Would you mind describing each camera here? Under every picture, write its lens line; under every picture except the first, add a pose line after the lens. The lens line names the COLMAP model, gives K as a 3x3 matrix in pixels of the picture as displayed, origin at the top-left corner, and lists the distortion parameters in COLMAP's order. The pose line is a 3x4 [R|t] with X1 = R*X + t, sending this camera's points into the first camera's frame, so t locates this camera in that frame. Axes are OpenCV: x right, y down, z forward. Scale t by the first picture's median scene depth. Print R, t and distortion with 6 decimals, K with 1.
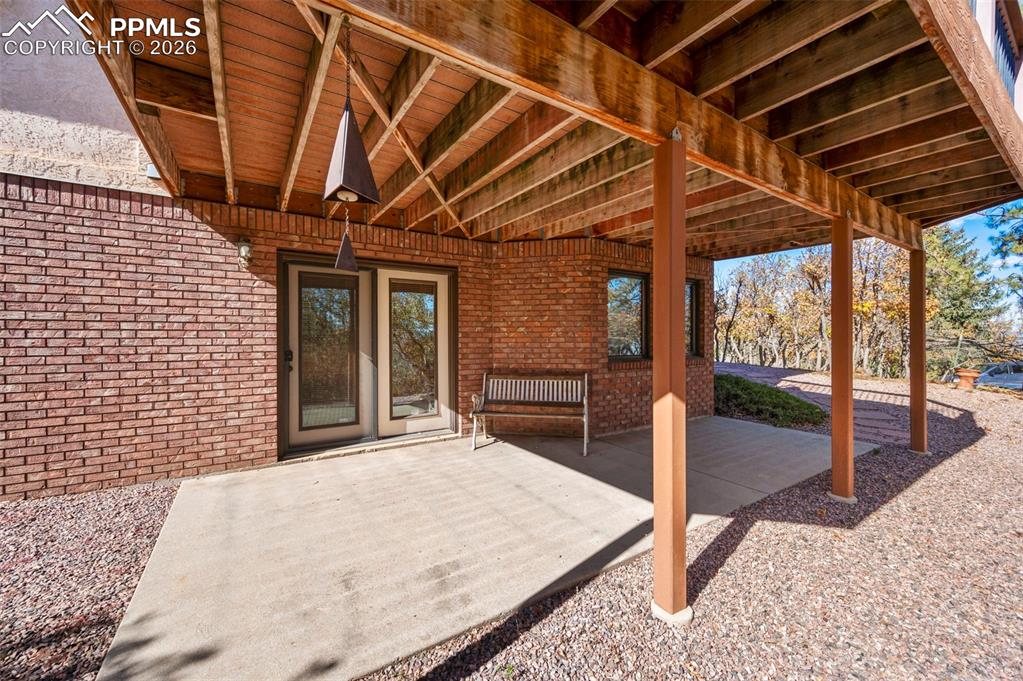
lens RADIAL K [[400.8, 0, 512.4], [0, 400.8, 341.2], [0, 0, 1]] dist [-0.000896, -0.000187]
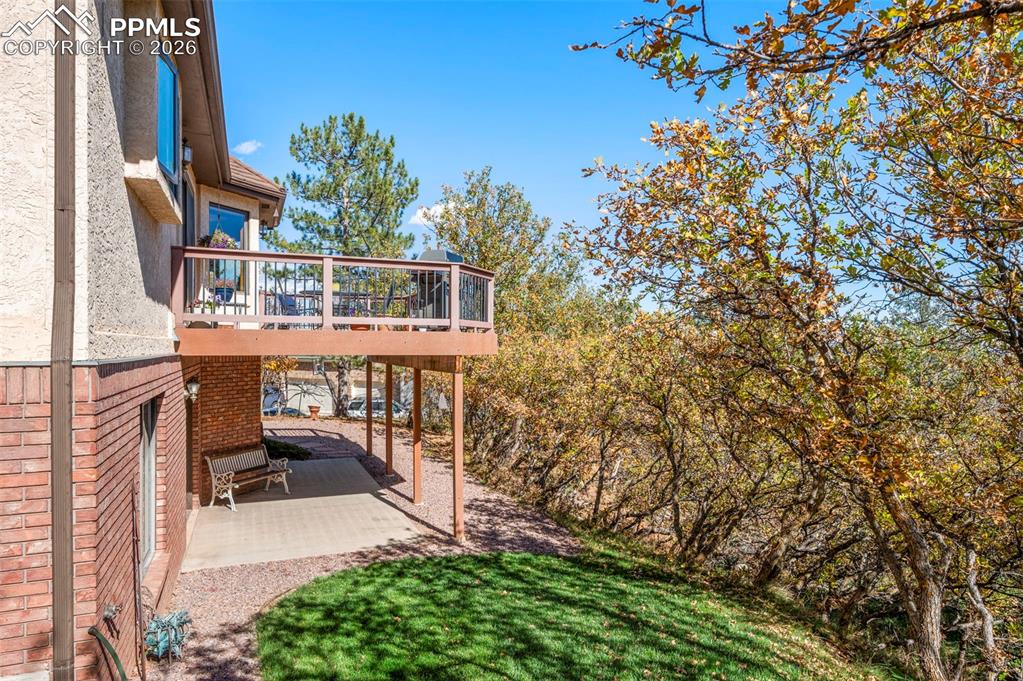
lens RADIAL K [[627.9, 0, 511.5], [0, 627.9, 340.5], [0, 0, 1]] dist [-0.000837, -0.000065]
pose [[0.195071, 0.008379, 0.980753, -2.006876], [0.004611, 0.999945, -0.009460, -0.288758], [-0.980778, 0.006368, 0.195022, -0.358527]]
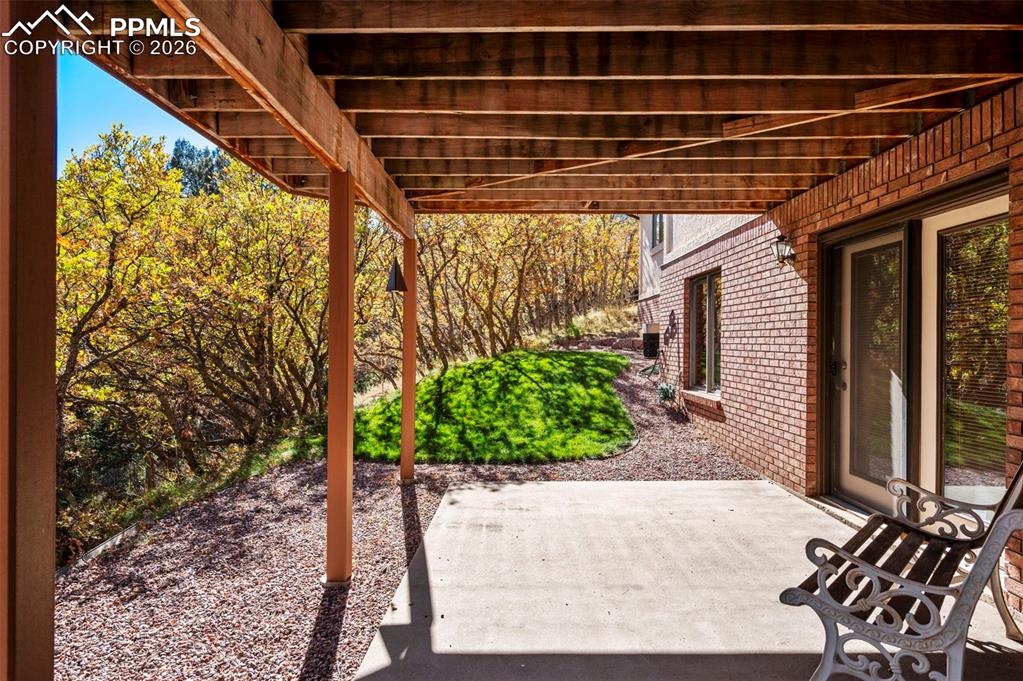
lens RADIAL K [[627.9, 0, 511.5], [0, 627.9, 340.5], [0, 0, 1]] dist [-0.000837, -0.000065]
pose [[-0.558522, -0.000402, -0.829489, 0.694992], [-0.008475, 0.999950, 0.005222, -0.015748], [0.829446, 0.009947, -0.558498, 1.031206]]
